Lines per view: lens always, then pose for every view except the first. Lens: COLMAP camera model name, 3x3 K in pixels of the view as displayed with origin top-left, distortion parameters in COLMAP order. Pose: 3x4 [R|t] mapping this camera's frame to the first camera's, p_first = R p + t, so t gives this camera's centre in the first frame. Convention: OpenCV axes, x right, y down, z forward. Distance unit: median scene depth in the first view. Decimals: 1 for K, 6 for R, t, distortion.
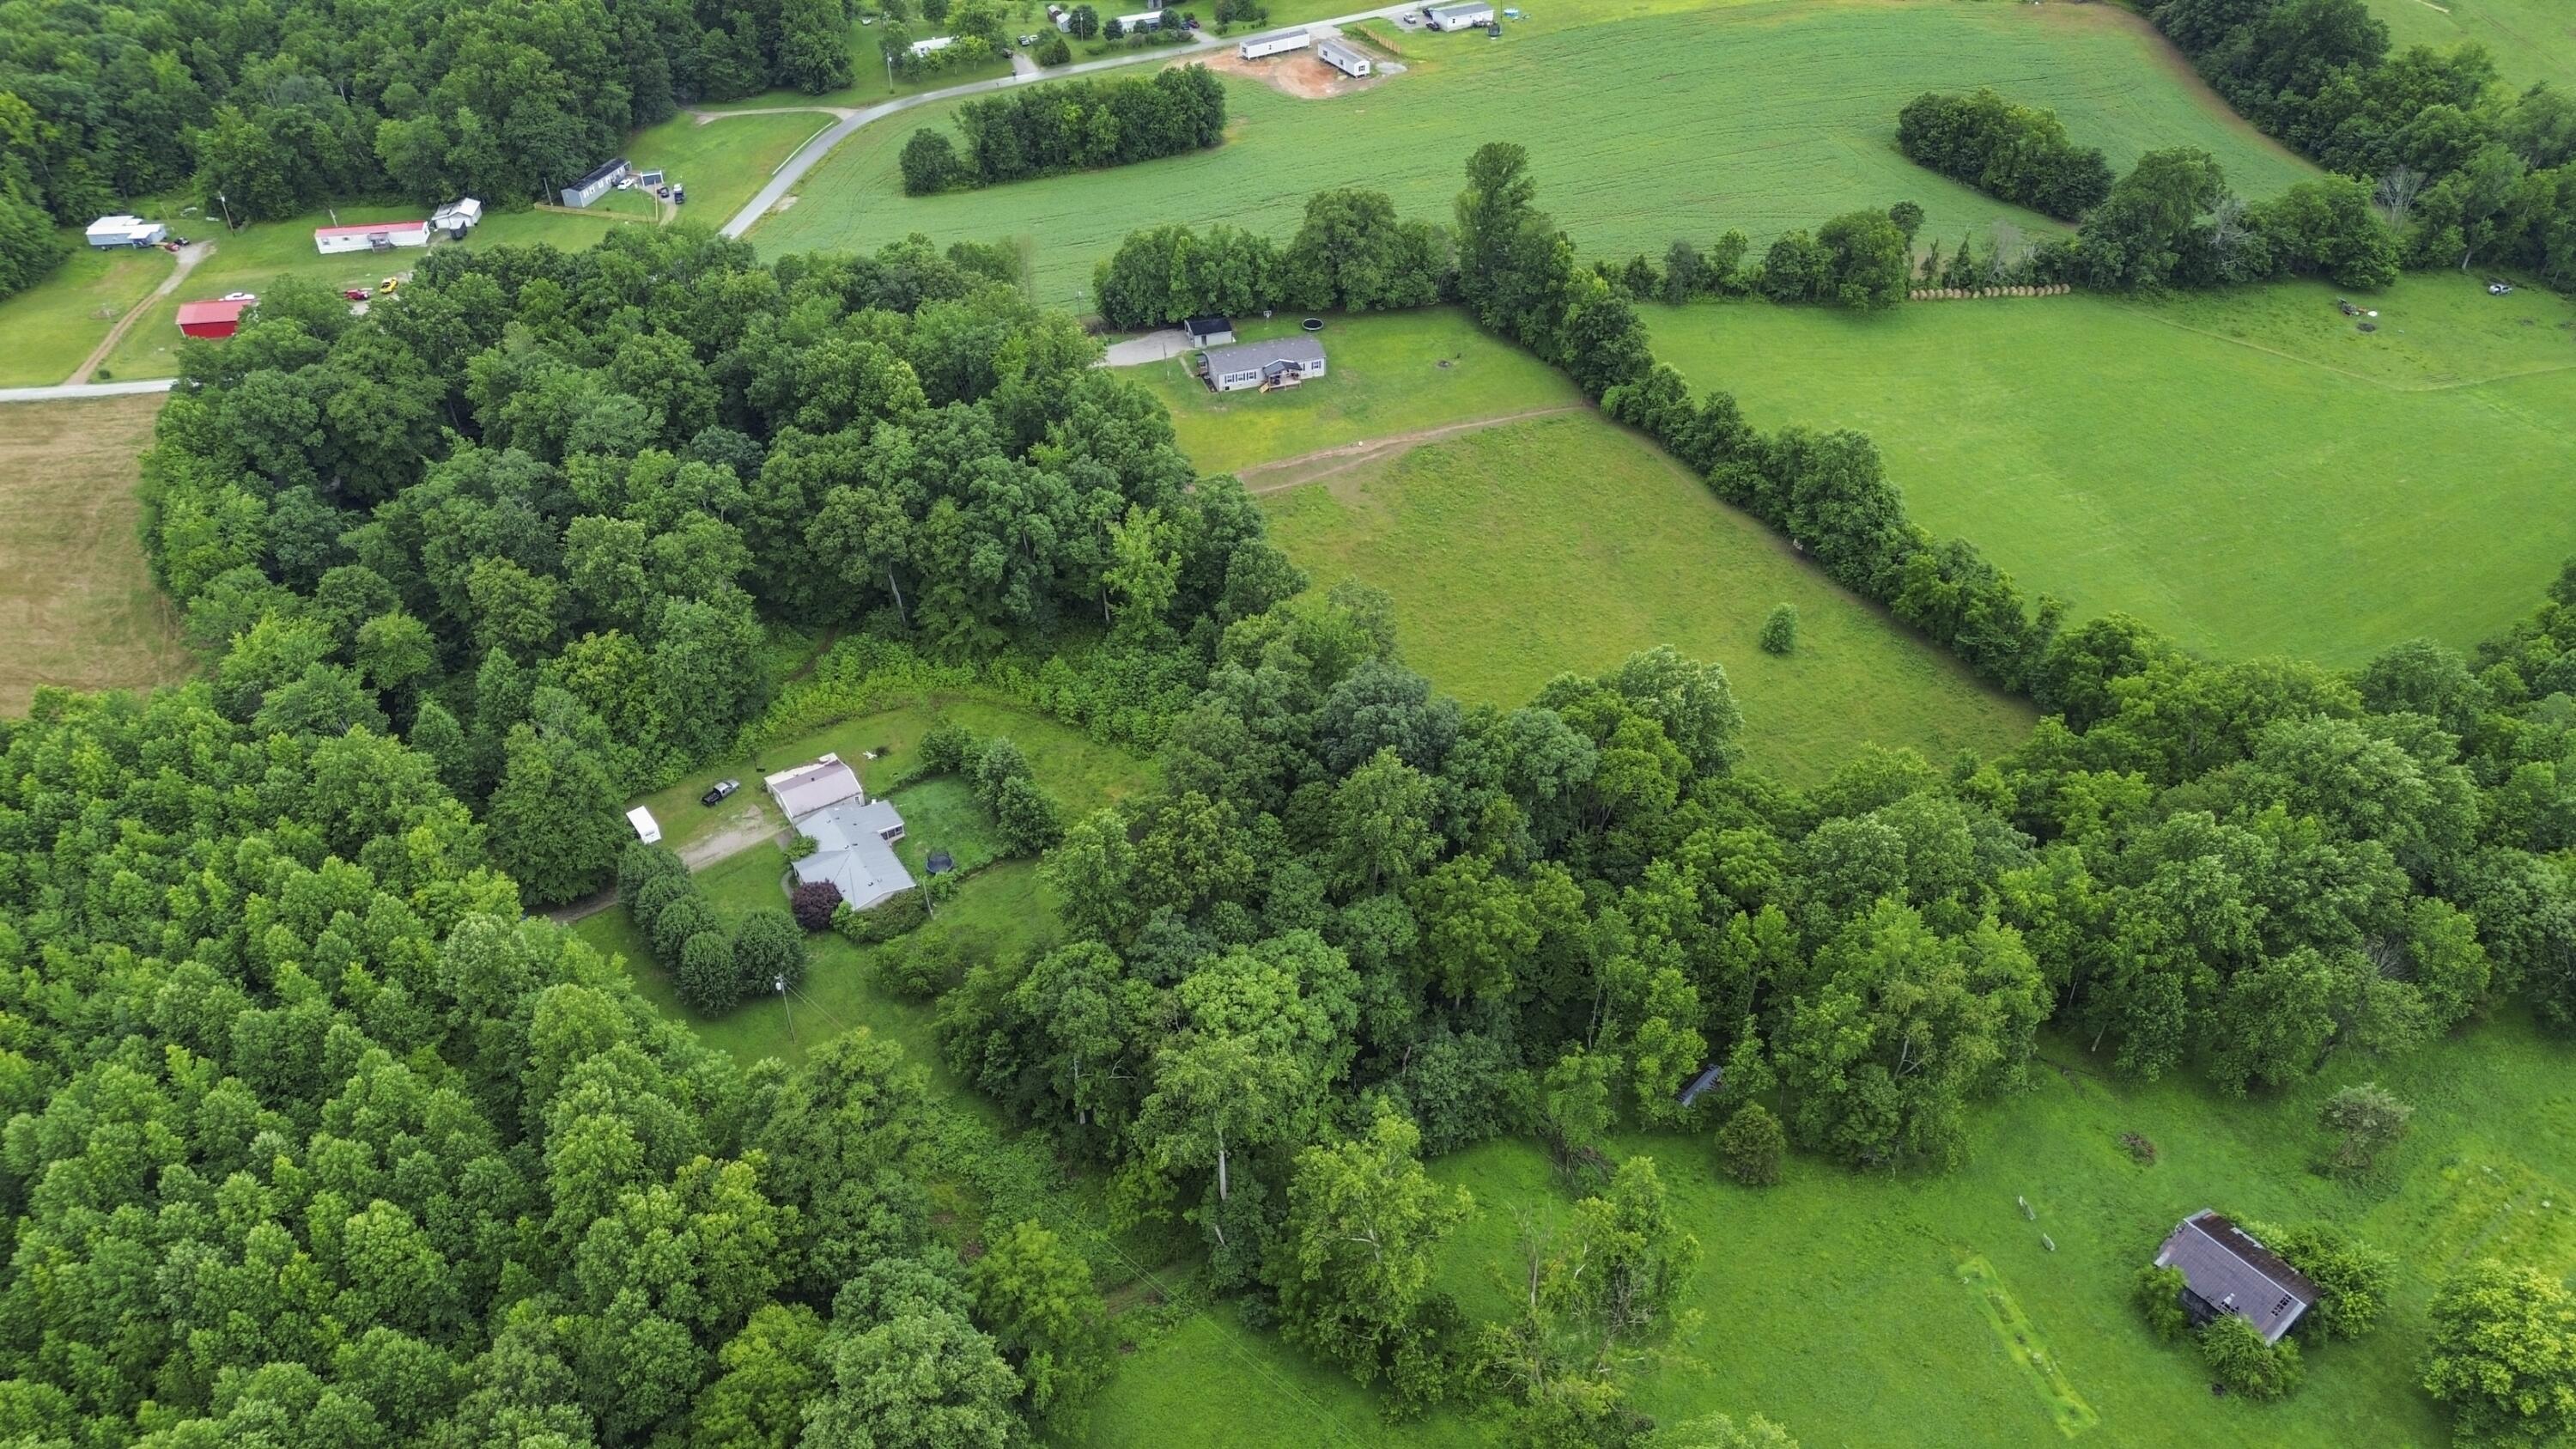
lens RADIAL K [[1873.3, 0, 1289.4], [0, 1873.3, 711.2], [0, 0, 1]] dist [0.058016, -0.059940]
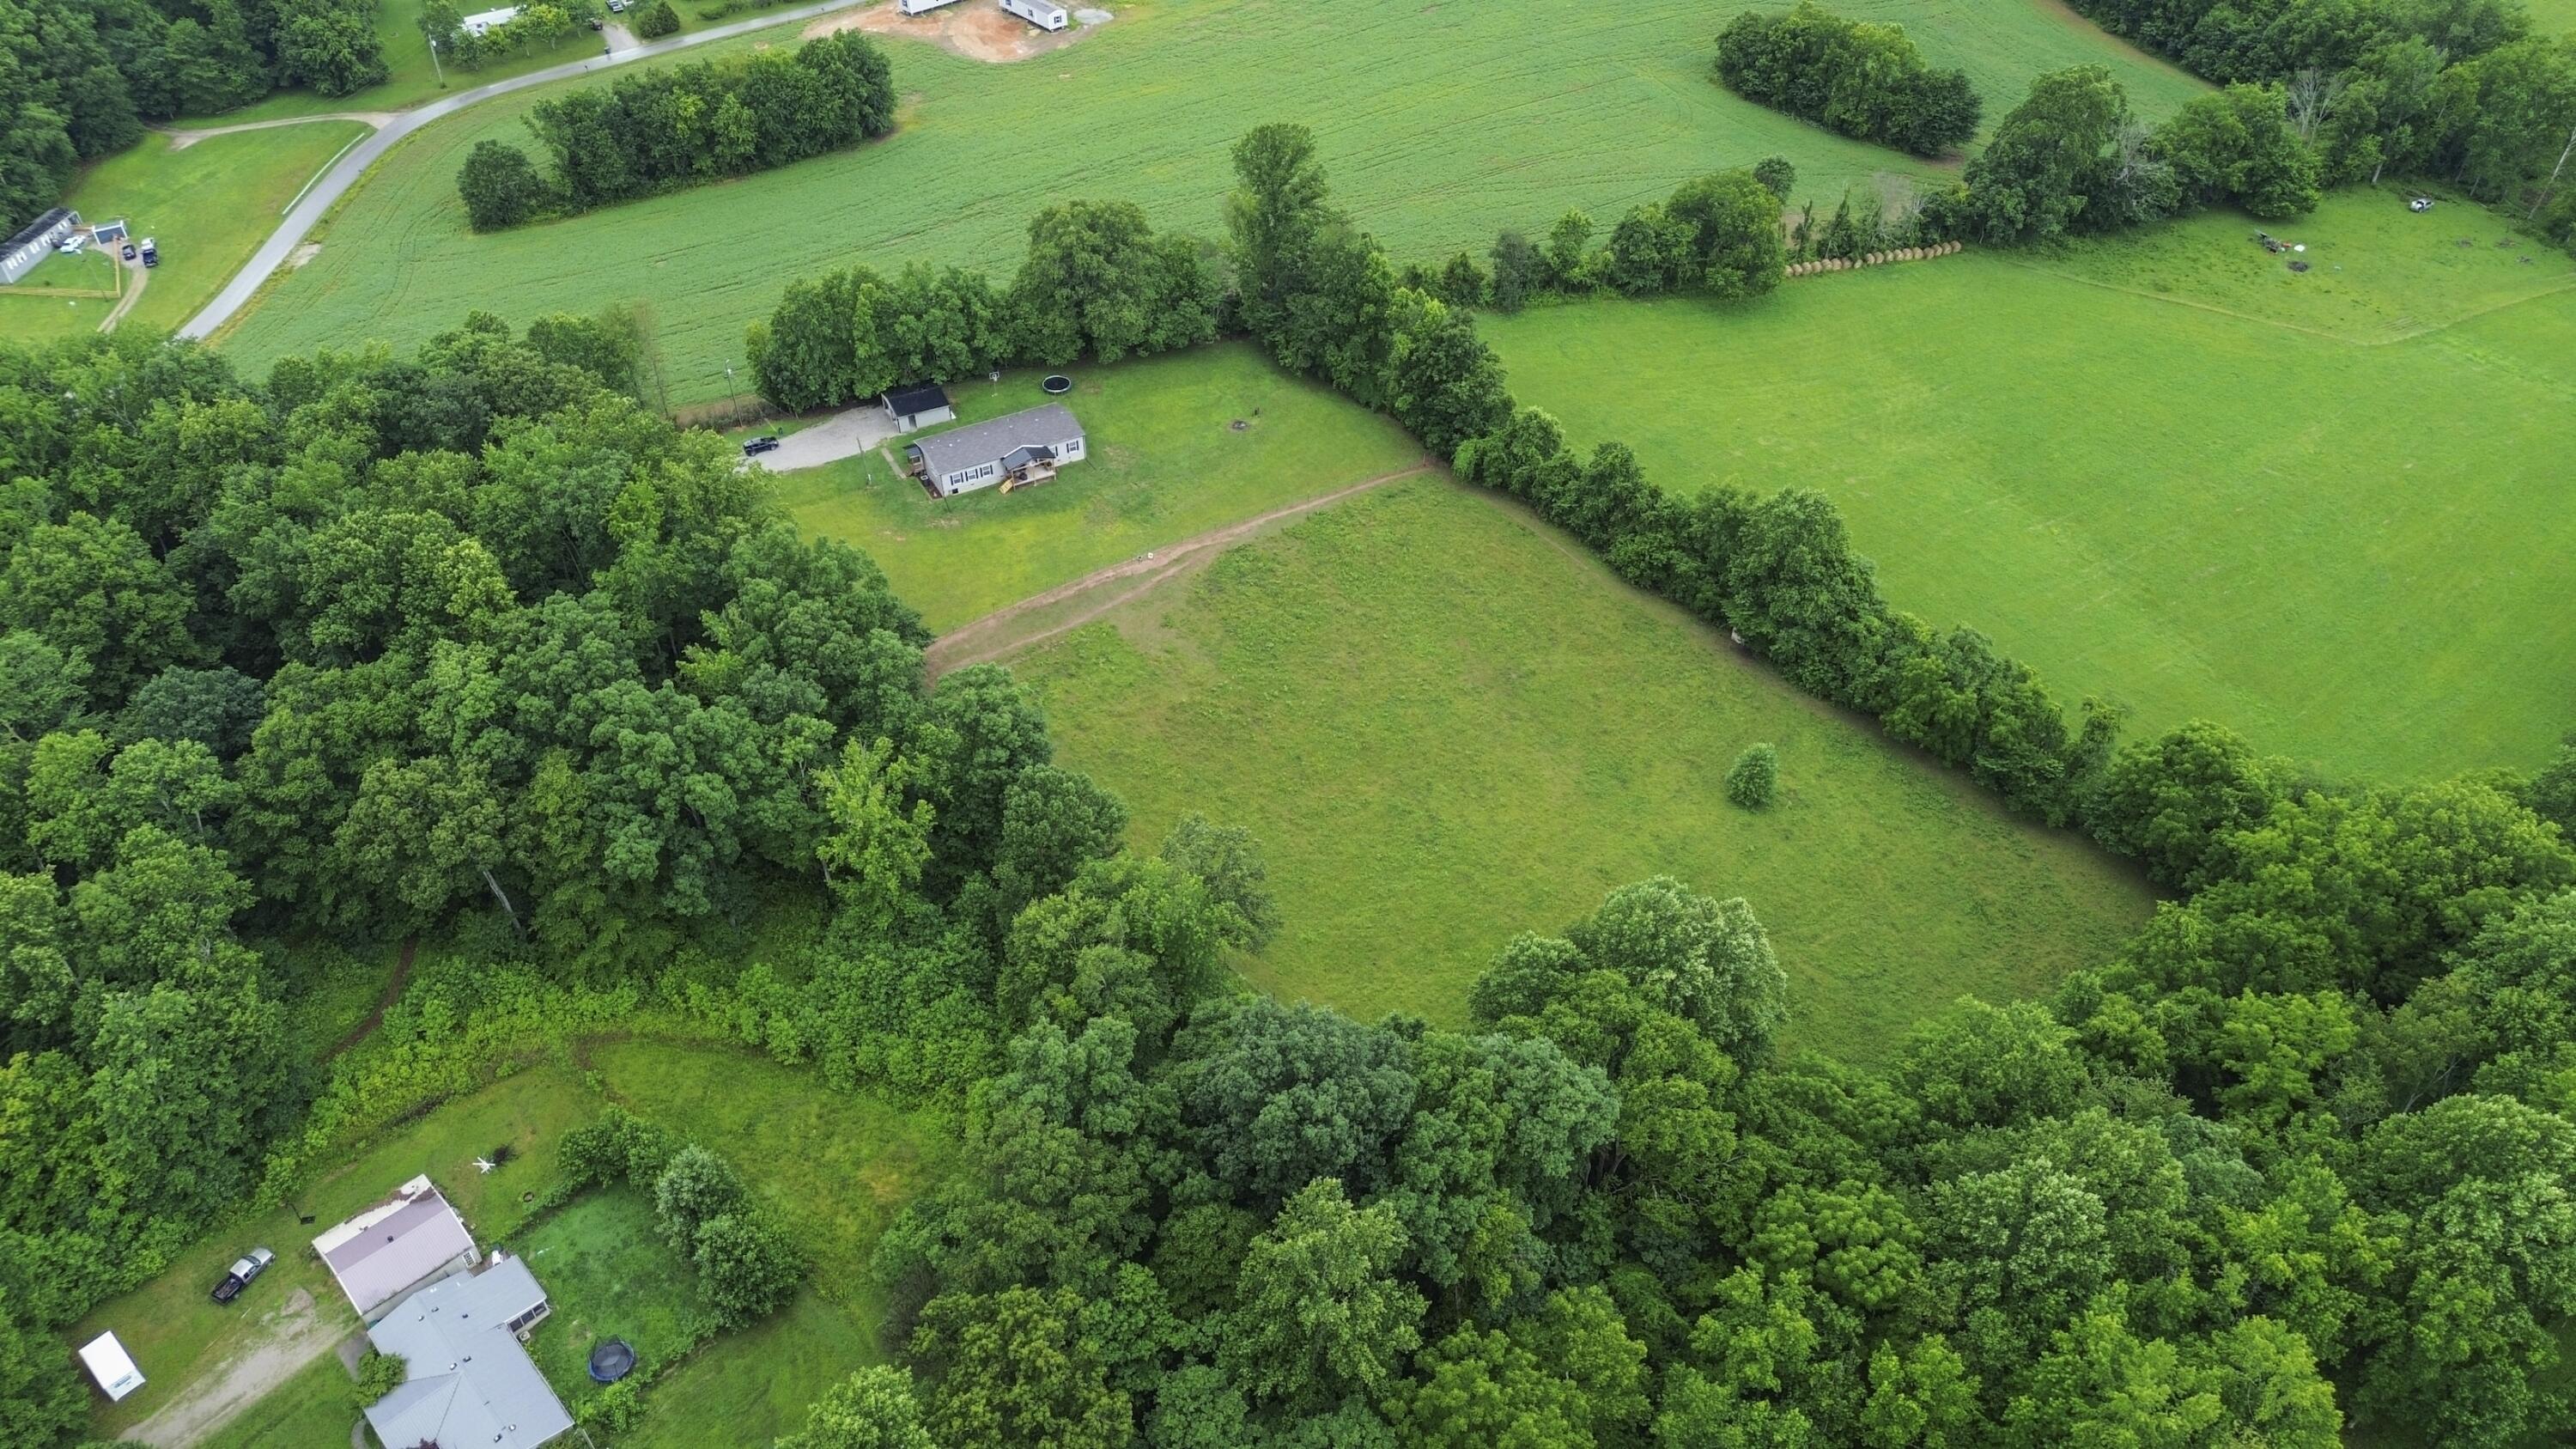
lens RADIAL K [[1873.3, 0, 1299.4], [0, 1873.3, 710.6], [0, 0, 1]] dist [0.058016, -0.059940]
pose [[0.981875, -0.117577, 0.148654, -0.021681], [0.111146, 0.992501, 0.050878, -0.119432], [-0.153522, -0.033433, 0.987580, 0.276676]]
